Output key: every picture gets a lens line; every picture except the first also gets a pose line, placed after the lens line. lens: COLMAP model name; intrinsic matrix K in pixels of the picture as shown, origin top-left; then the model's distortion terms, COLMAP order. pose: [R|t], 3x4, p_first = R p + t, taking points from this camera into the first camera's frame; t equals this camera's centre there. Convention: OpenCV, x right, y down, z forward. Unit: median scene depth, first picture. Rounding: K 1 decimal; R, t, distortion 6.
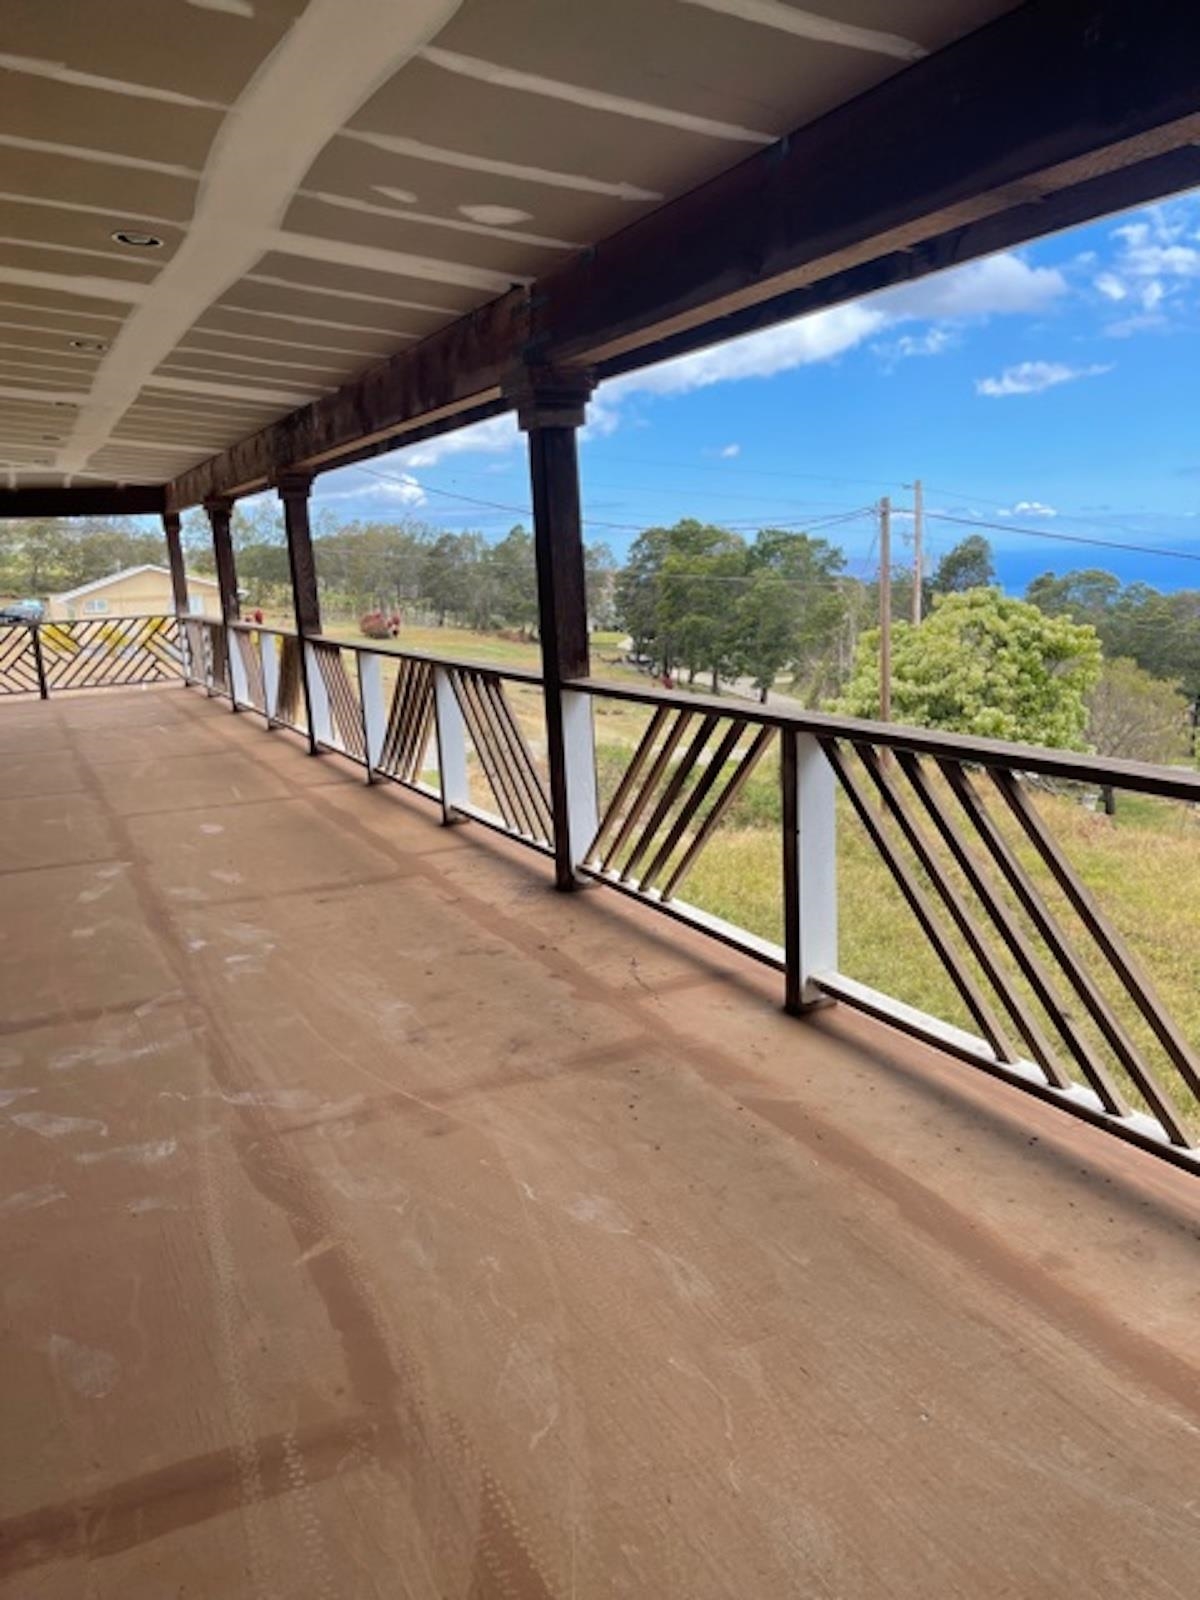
lens RADIAL K [[1207.3, 0, 595.4], [0, 1207.3, 802.7], [0, 0, 1]] dist [0.056570, -0.076956]
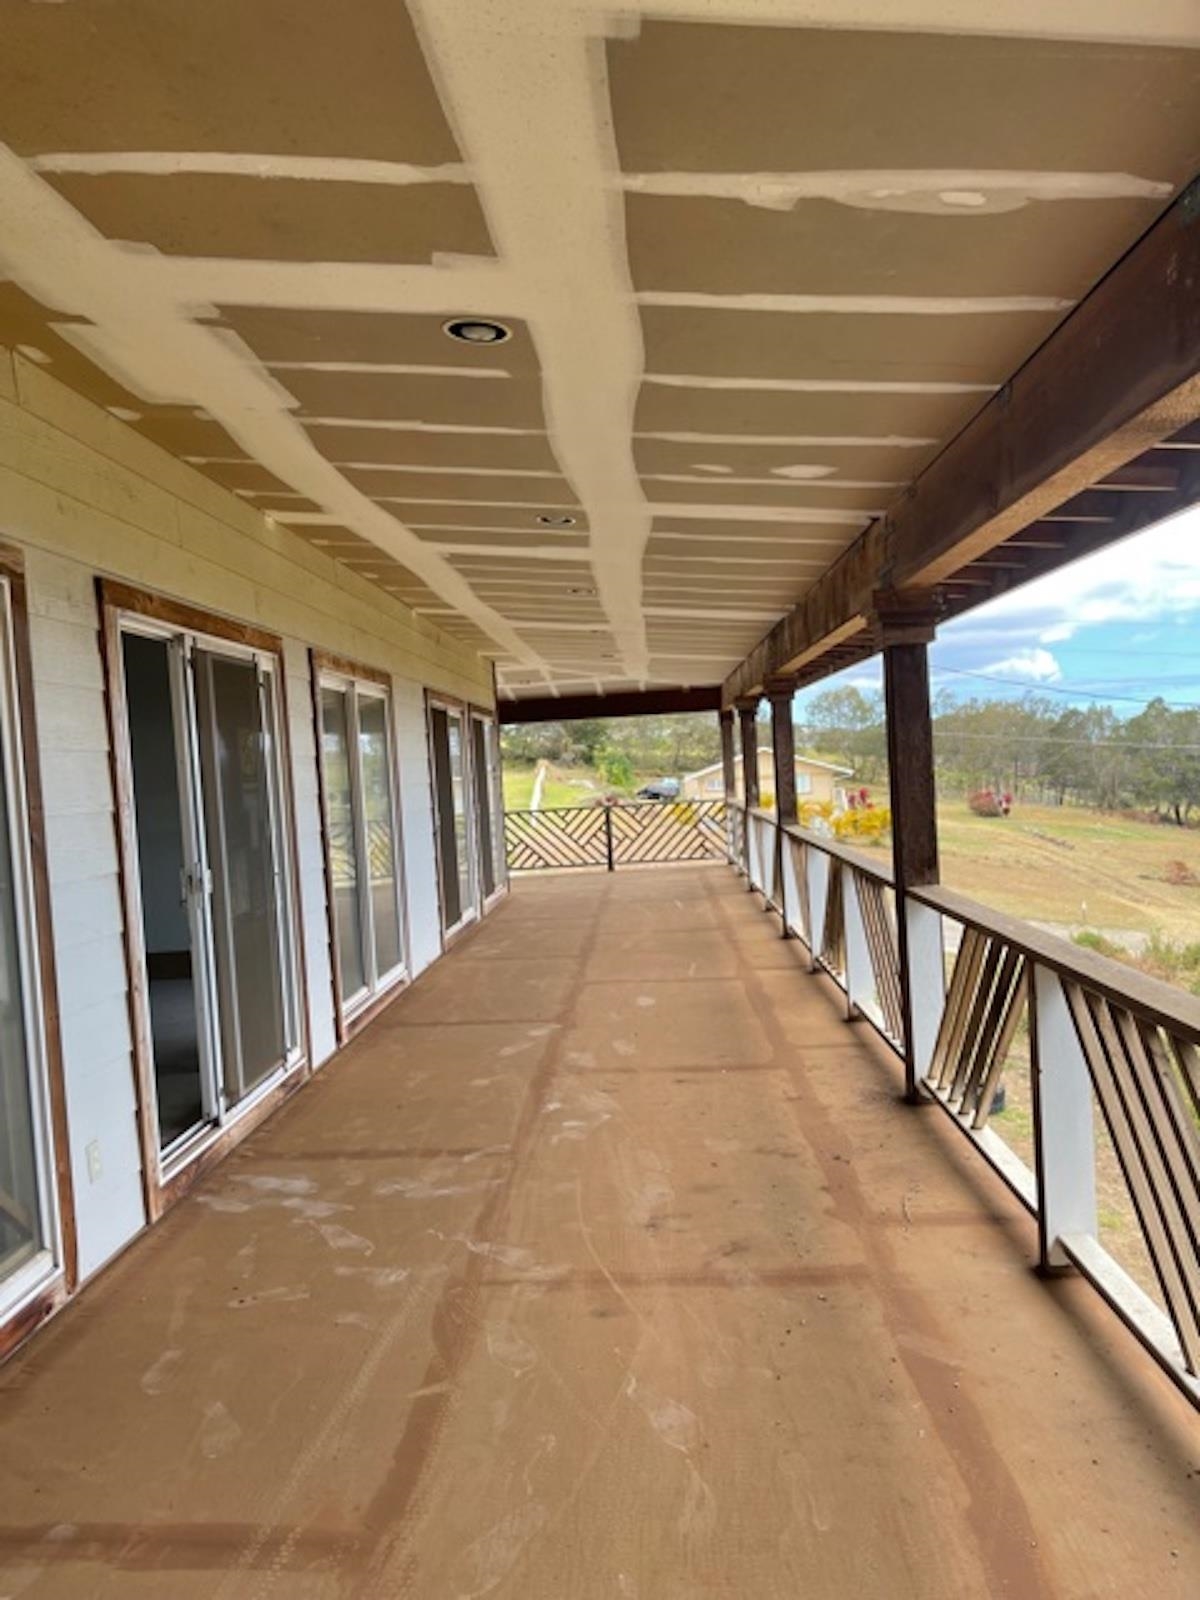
lens RADIAL K [[1207.3, 0, 598.1], [0, 1207.3, 806.1], [0, 0, 1]] dist [0.056570, -0.076956]
pose [[0.871309, 0.015423, -0.490493, 0.272441], [-0.083239, 0.989667, -0.116747, -0.033843], [0.483624, 0.142550, 0.863590, -0.000094]]
